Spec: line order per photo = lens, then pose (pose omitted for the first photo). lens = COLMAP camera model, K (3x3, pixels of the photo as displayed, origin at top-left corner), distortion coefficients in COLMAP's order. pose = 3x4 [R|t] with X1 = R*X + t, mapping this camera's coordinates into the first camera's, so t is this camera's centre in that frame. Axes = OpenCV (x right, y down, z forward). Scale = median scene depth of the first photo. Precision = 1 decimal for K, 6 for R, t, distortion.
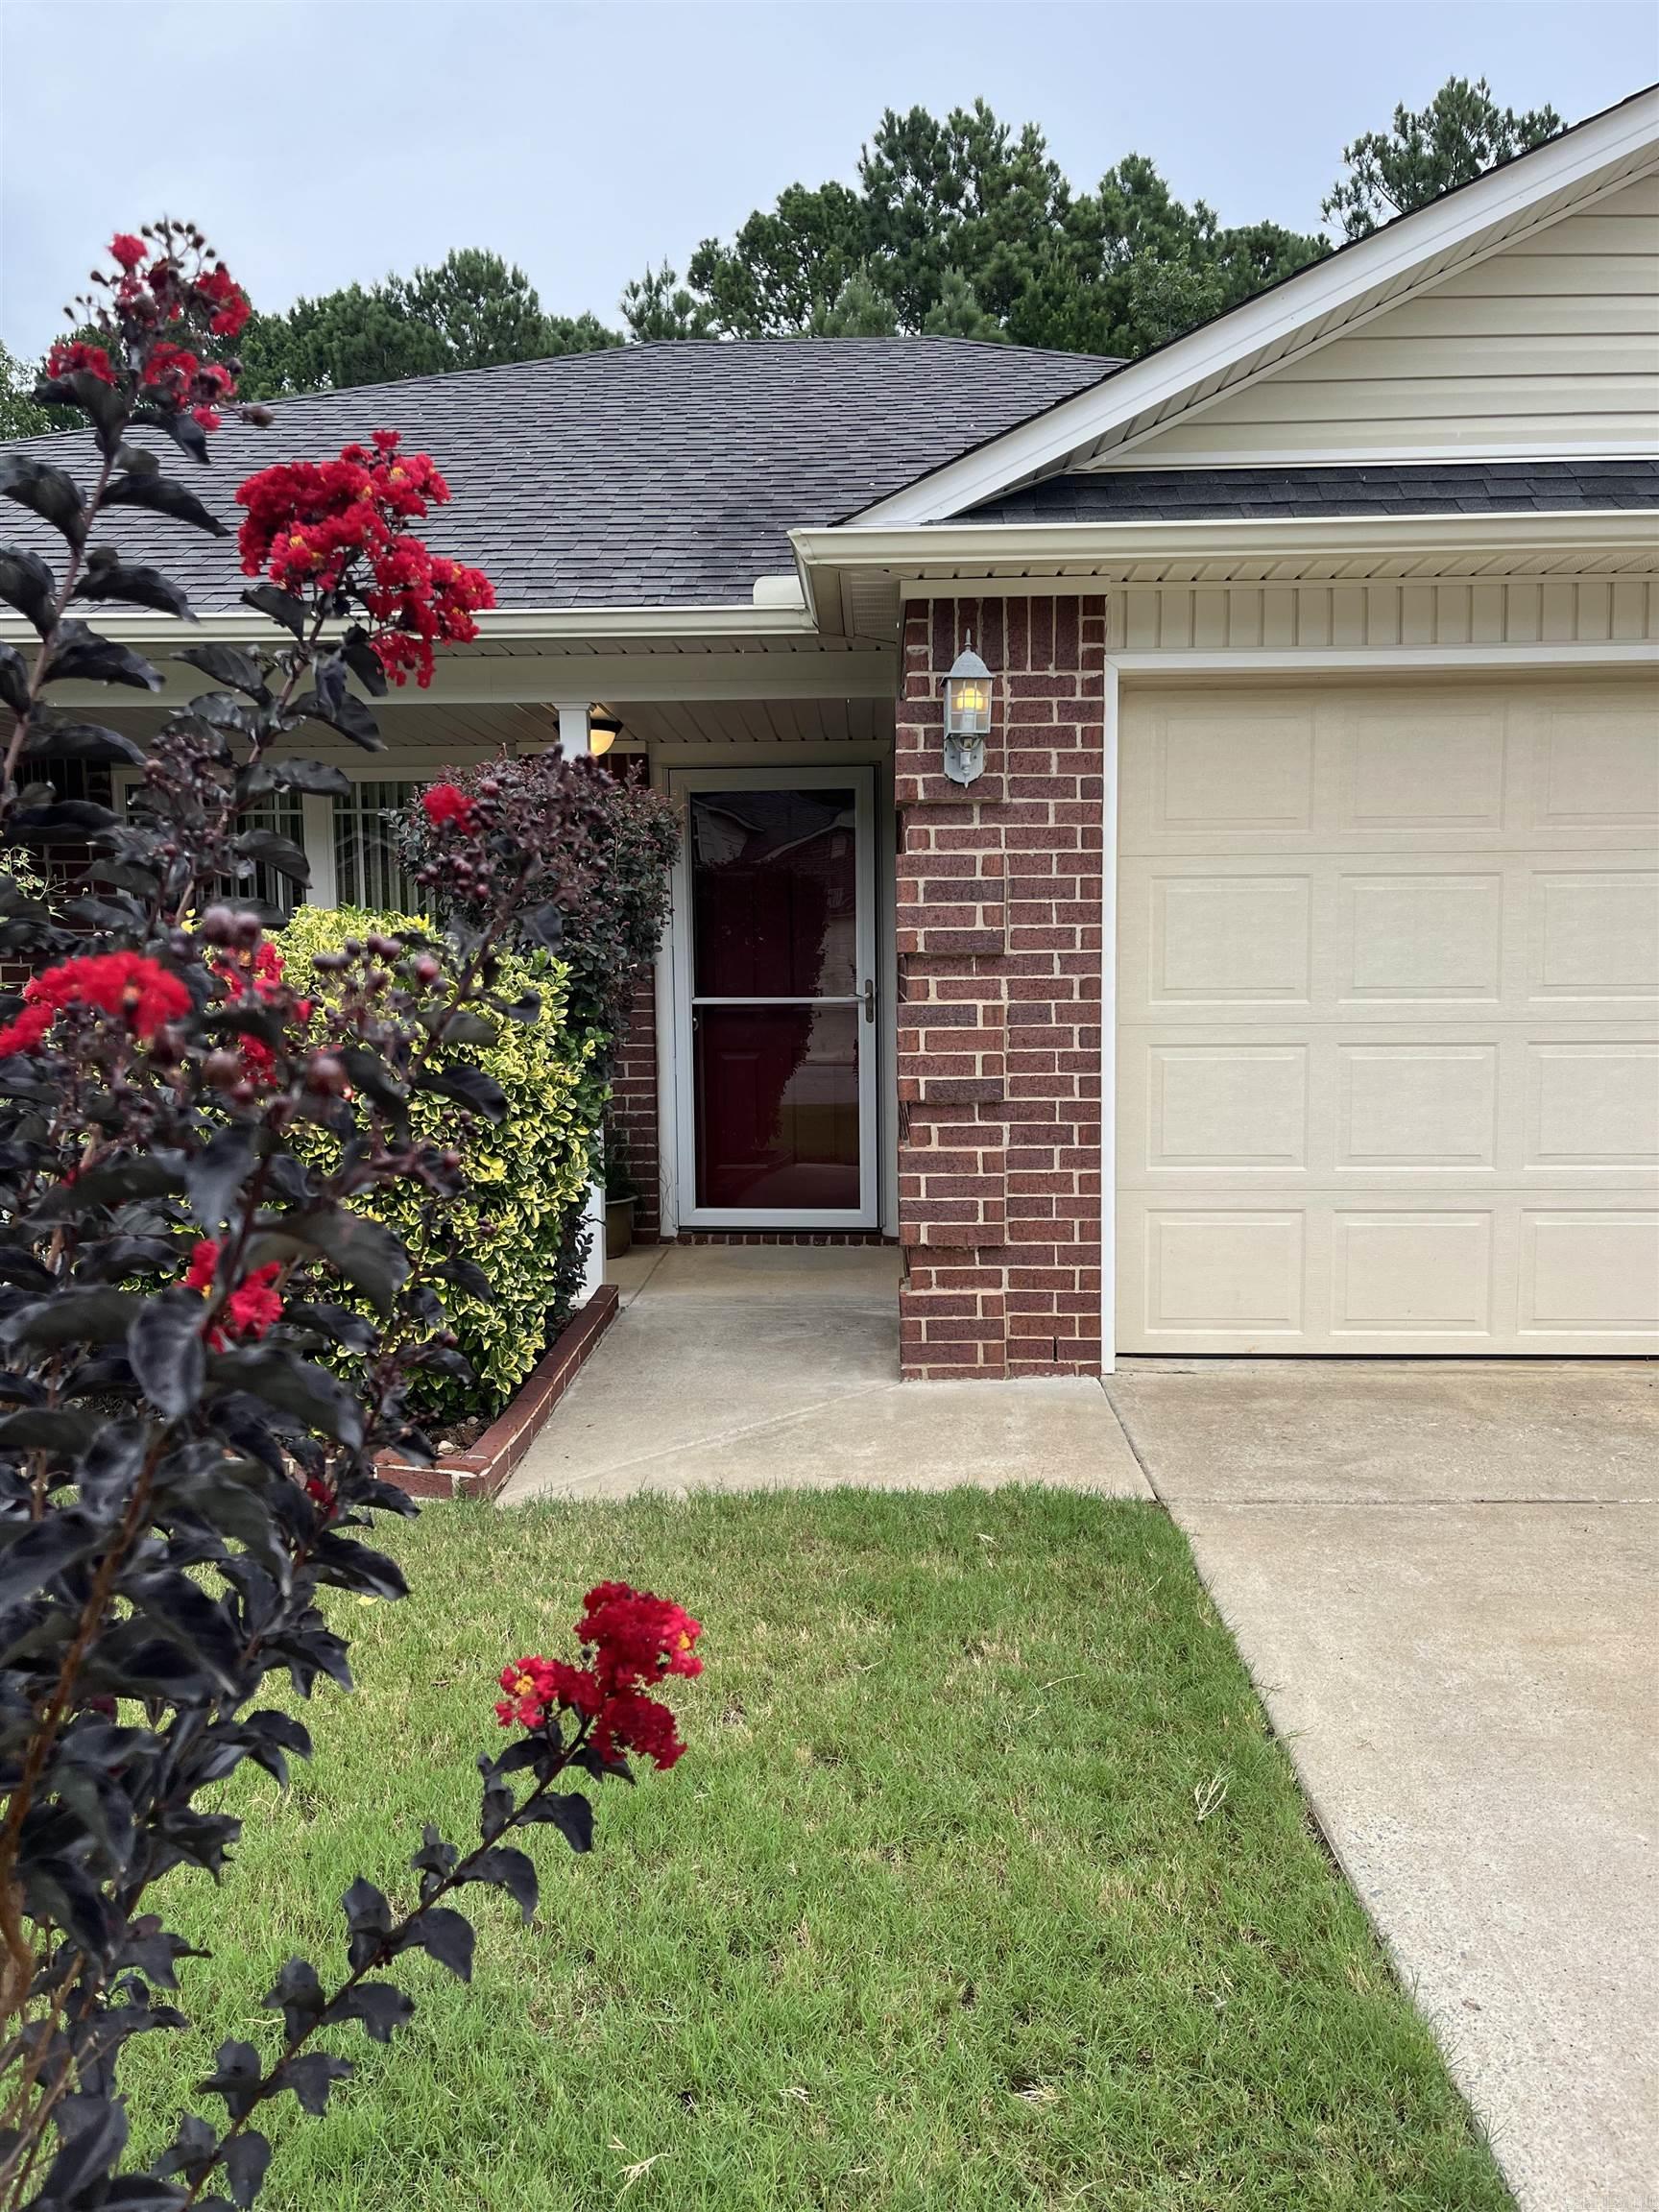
lens RADIAL K [[1672.6, 0, 829.5], [0, 1672.6, 1106.0], [0, 0, 1]] dist [-0.000274, -0.000035]
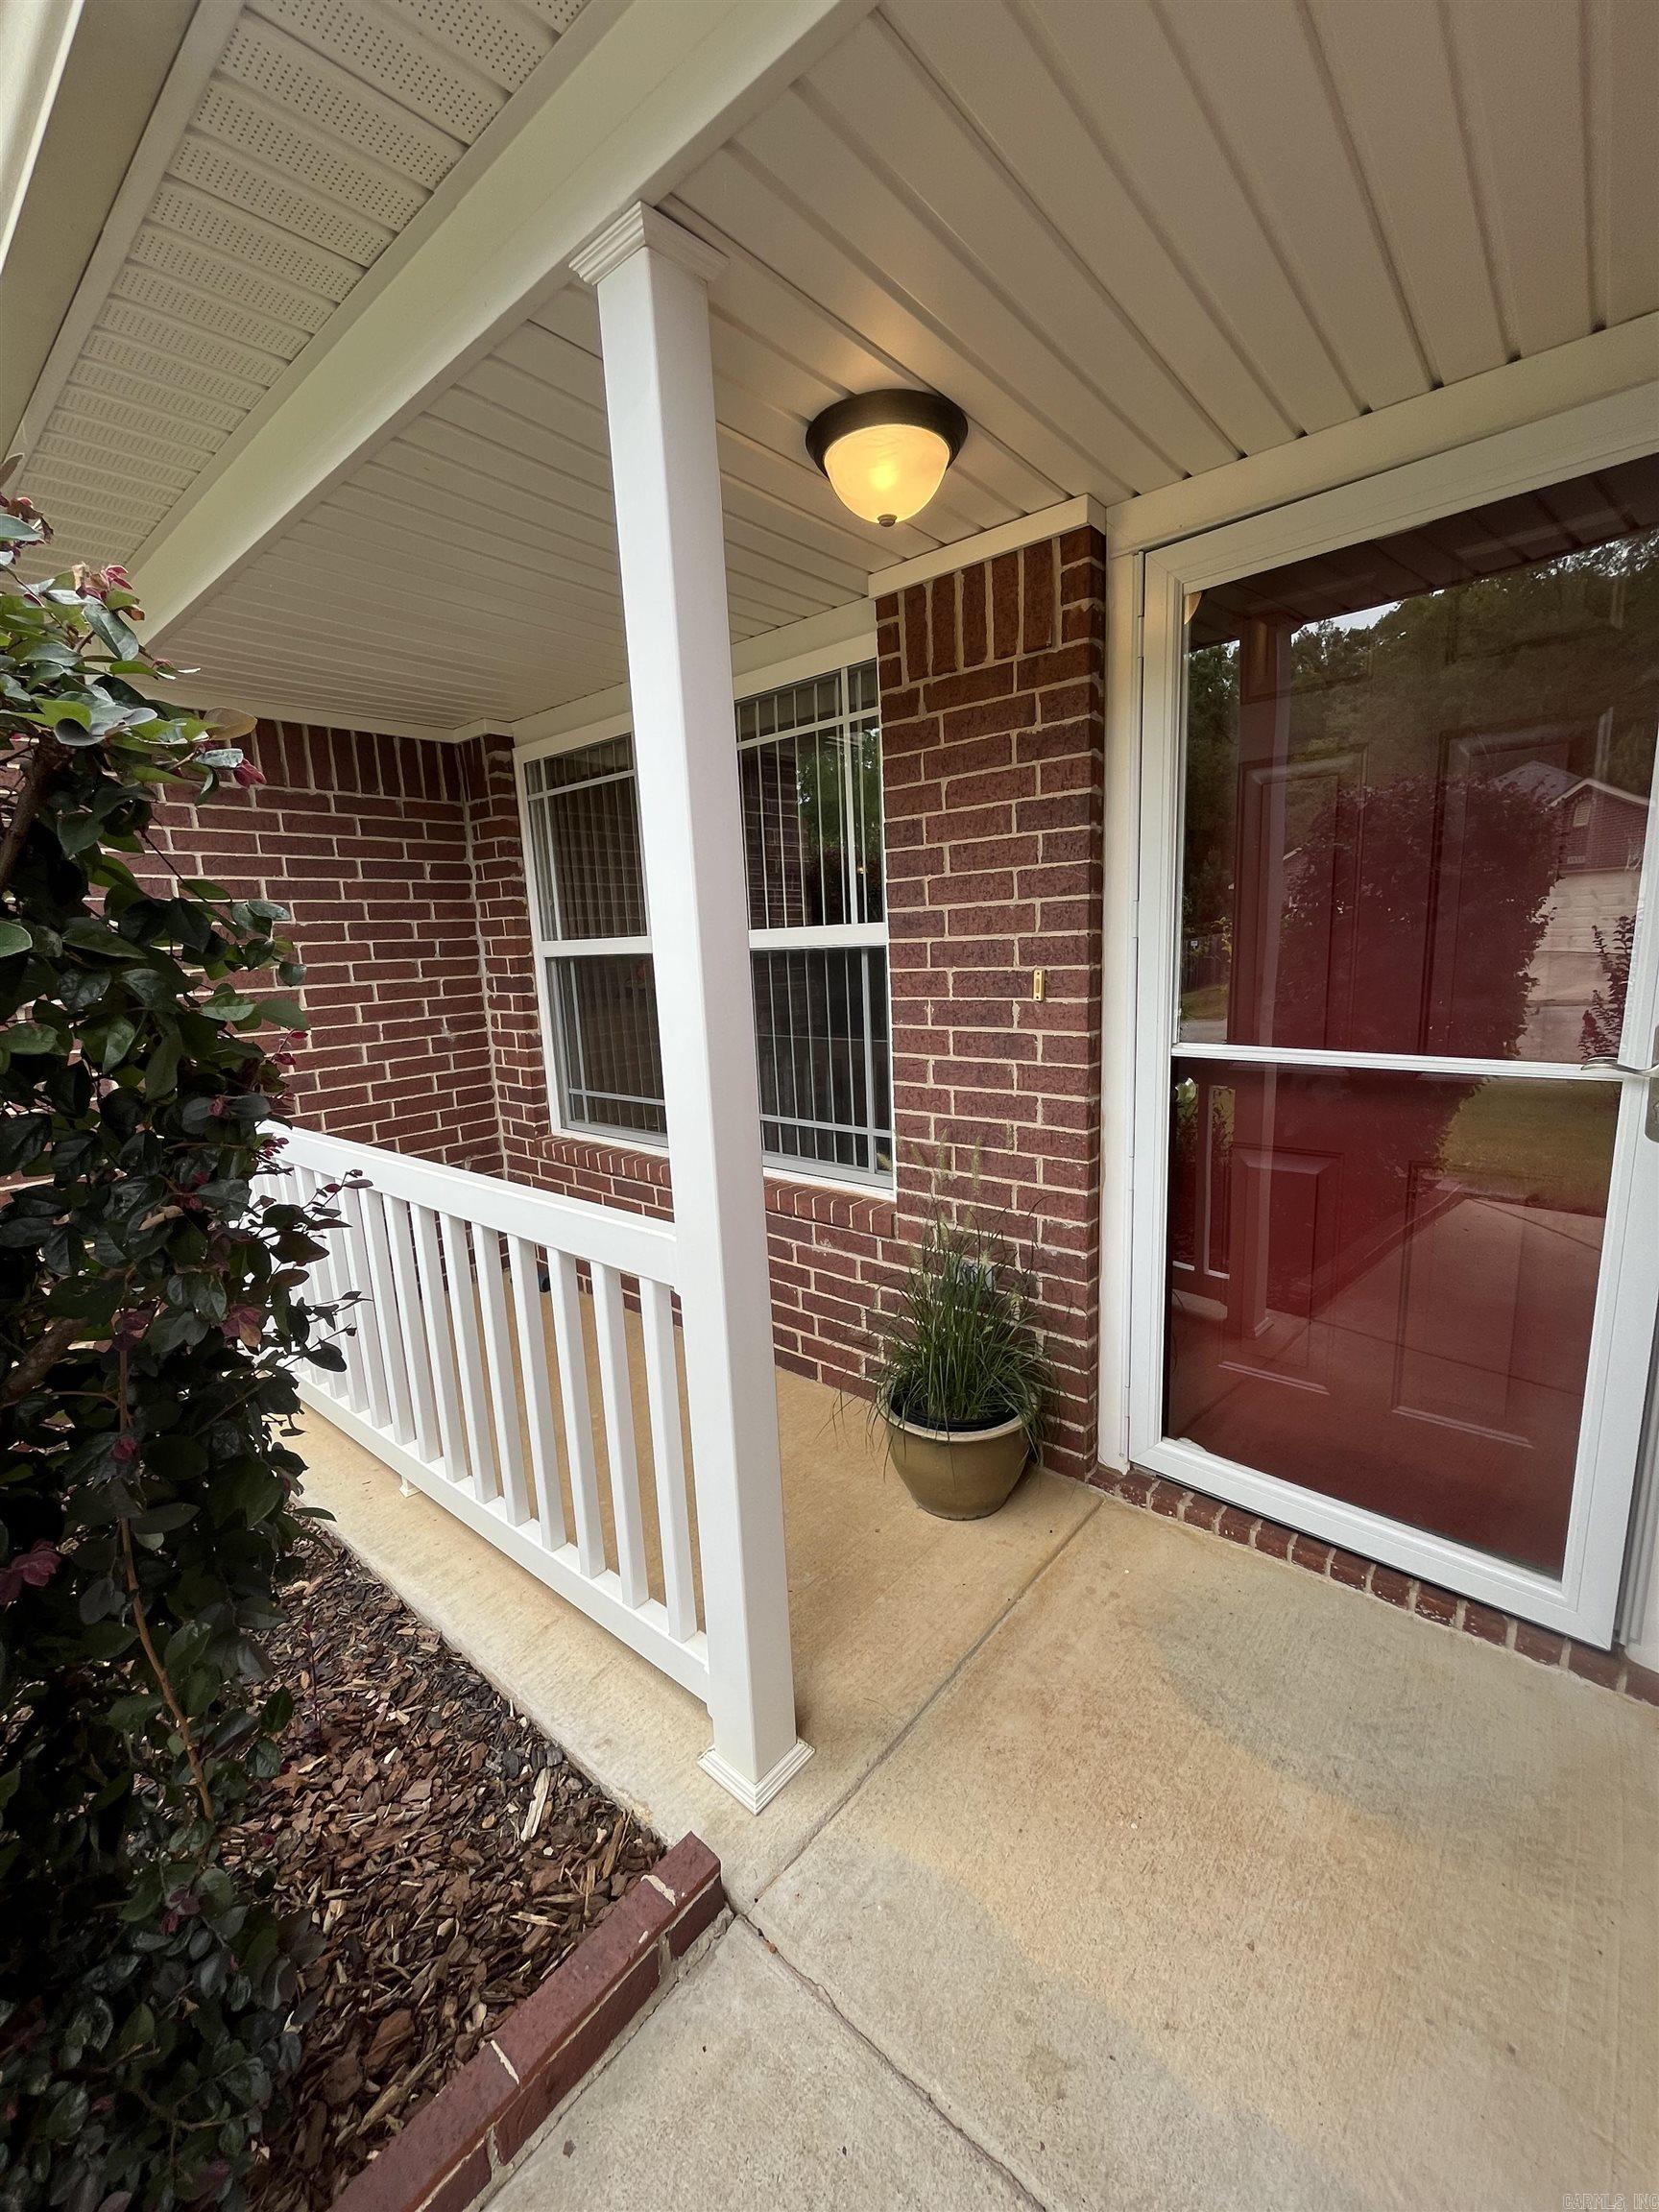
lens RADIAL K [[900.2, 0, 832.8], [0, 900.2, 1110.3], [0, 0, 1]] dist [-0.001260, 0.000307]
pose [[0.783079, 0.097205, -0.614278, 0.002849], [-0.025366, 0.991880, 0.124621, -0.075363], [0.621404, -0.082006, 0.779187, 0.728031]]
